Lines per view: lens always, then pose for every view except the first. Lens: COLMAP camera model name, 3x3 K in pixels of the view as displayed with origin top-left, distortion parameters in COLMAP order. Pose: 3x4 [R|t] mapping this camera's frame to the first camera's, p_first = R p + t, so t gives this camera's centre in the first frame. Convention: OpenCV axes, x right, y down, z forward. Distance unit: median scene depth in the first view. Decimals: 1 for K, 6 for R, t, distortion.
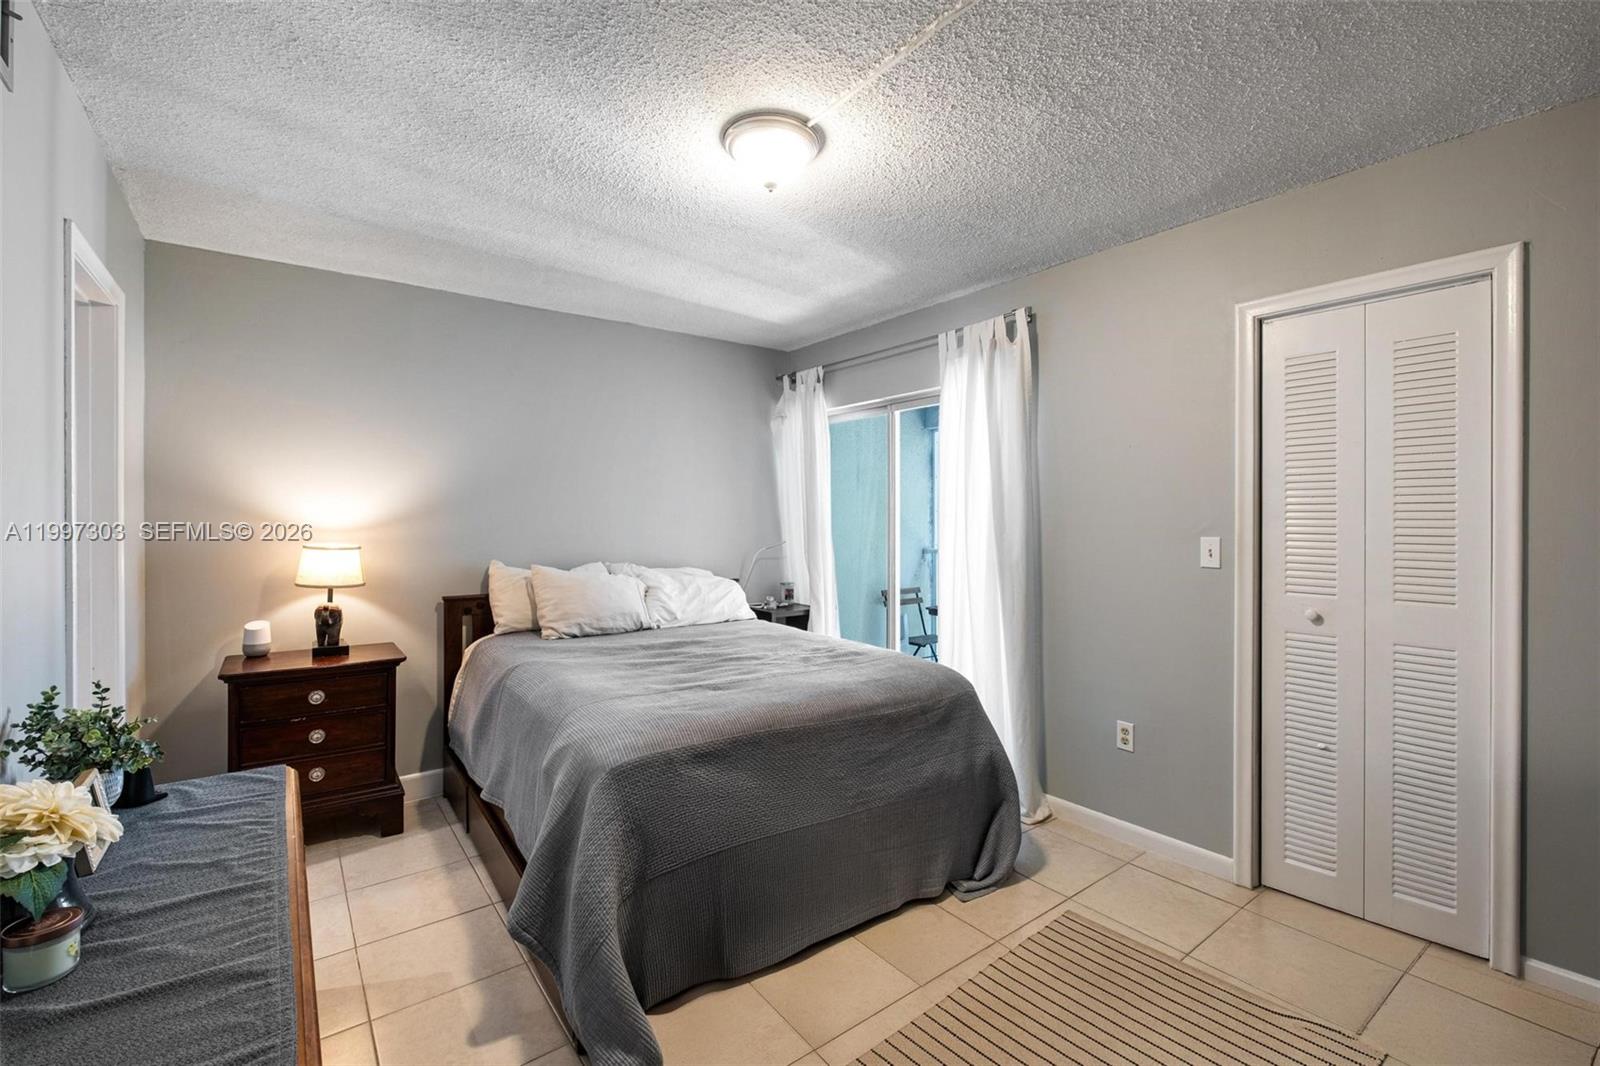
lens RADIAL K [[702.1, 0, 800.0], [0, 702.1, 533.0], [0, 0, 1]] dist [0.000441, -0.000070]
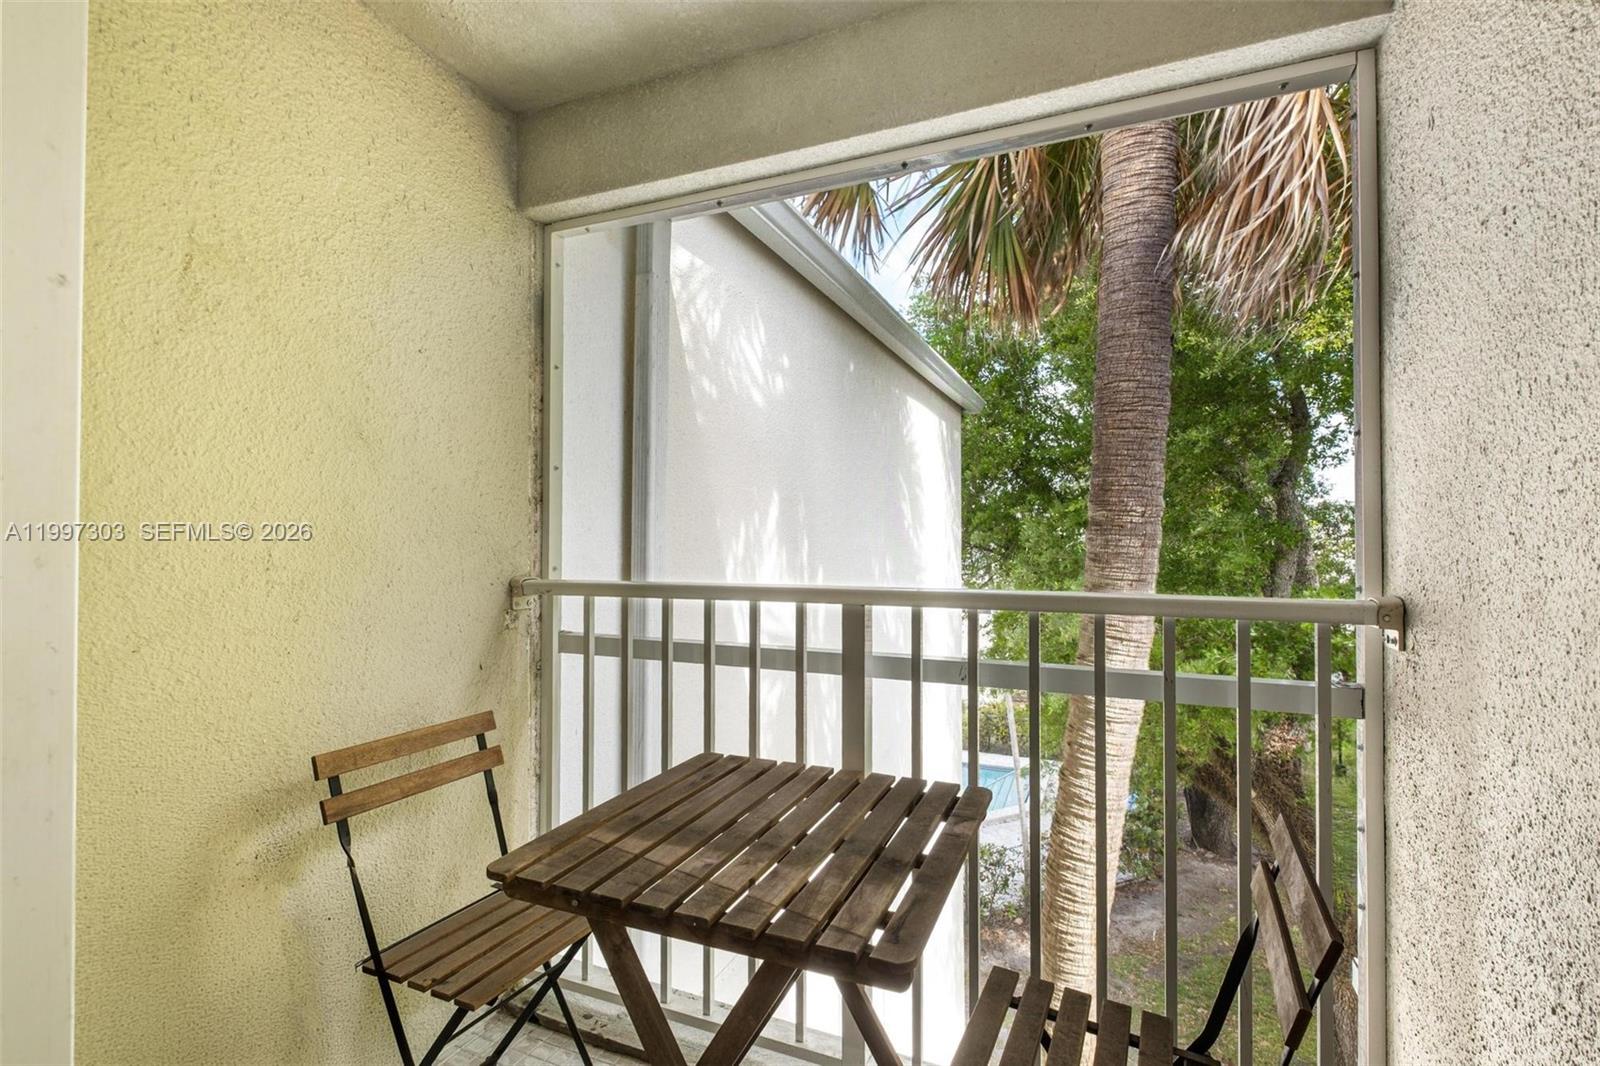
lens RADIAL K [[702.1, 0, 800.0], [0, 702.1, 533.0], [0, 0, 1]] dist [0.000441, -0.000070]
pose [[0.880954, 0.006303, 0.473159, 0.139458], [0.001253, 0.999877, -0.015652, 0.005273], [-0.473200, 0.014382, 0.880838, 0.650914]]
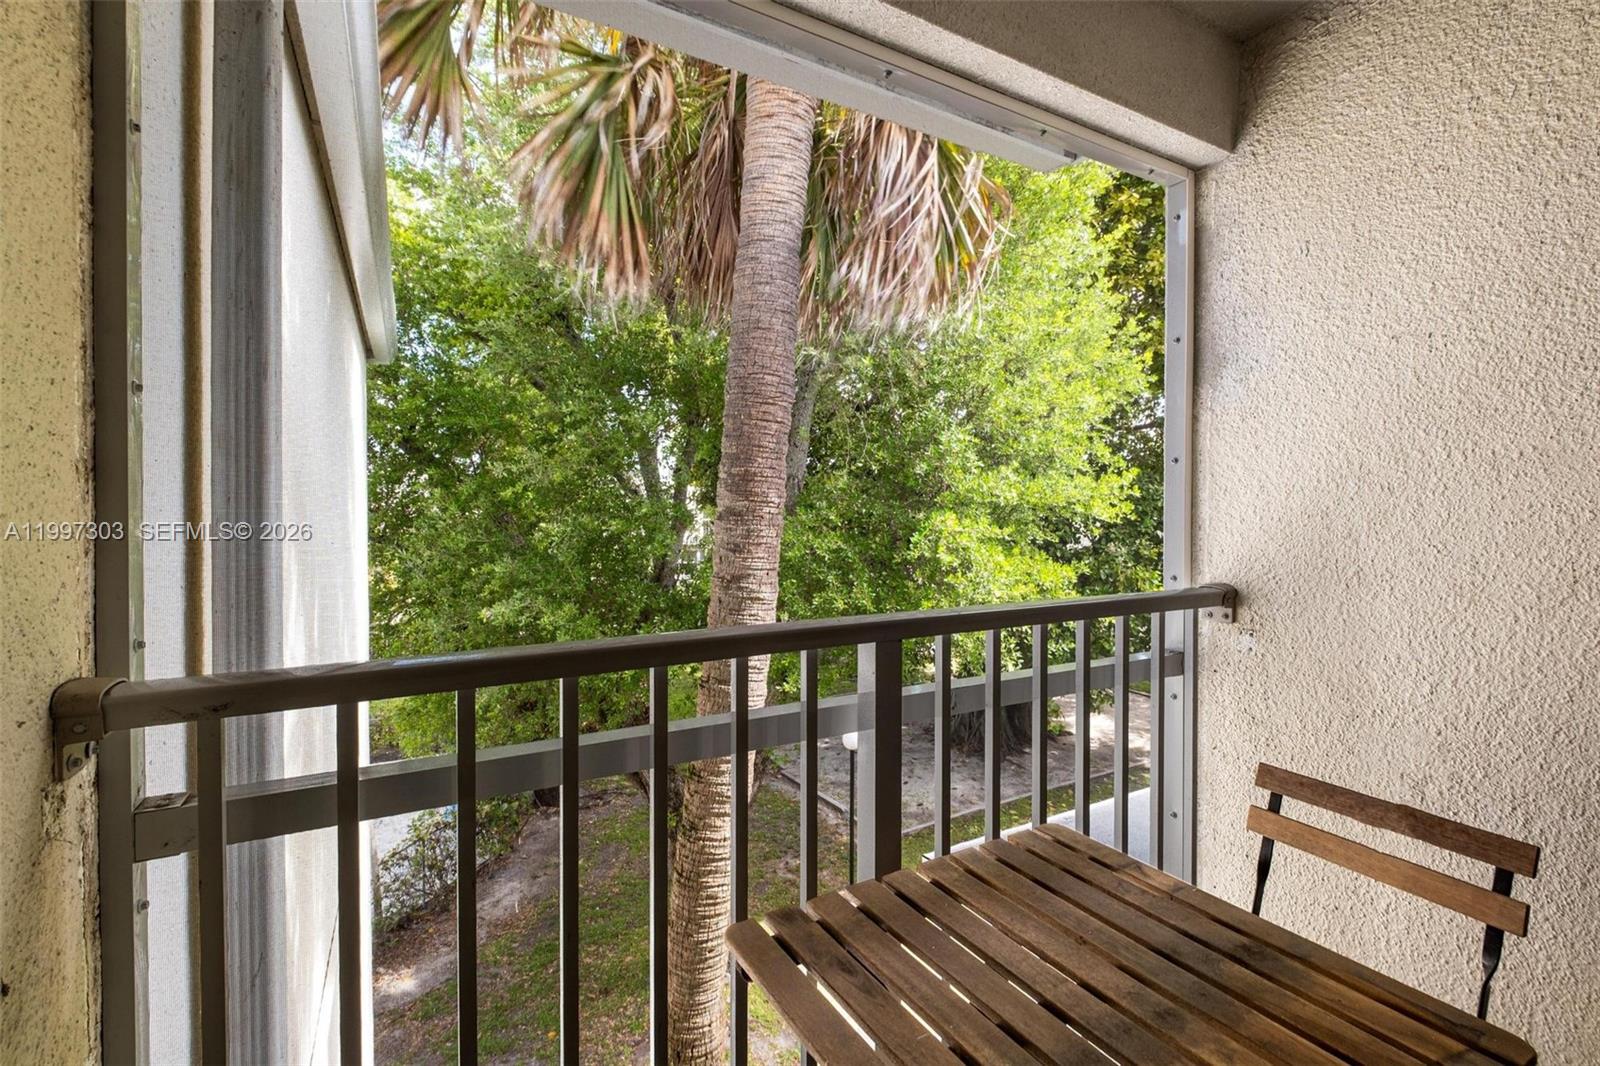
lens RADIAL K [[704.6, 0, 800.7], [0, 704.6, 526.5], [0, 0, 1]] dist [0.020138, 0.000006]
pose [[0.167327, -0.010220, 0.985849, 0.079694], [0.001089, 0.999948, 0.010182, -0.005238], [-0.985901, -0.000631, 0.167329, 0.869028]]
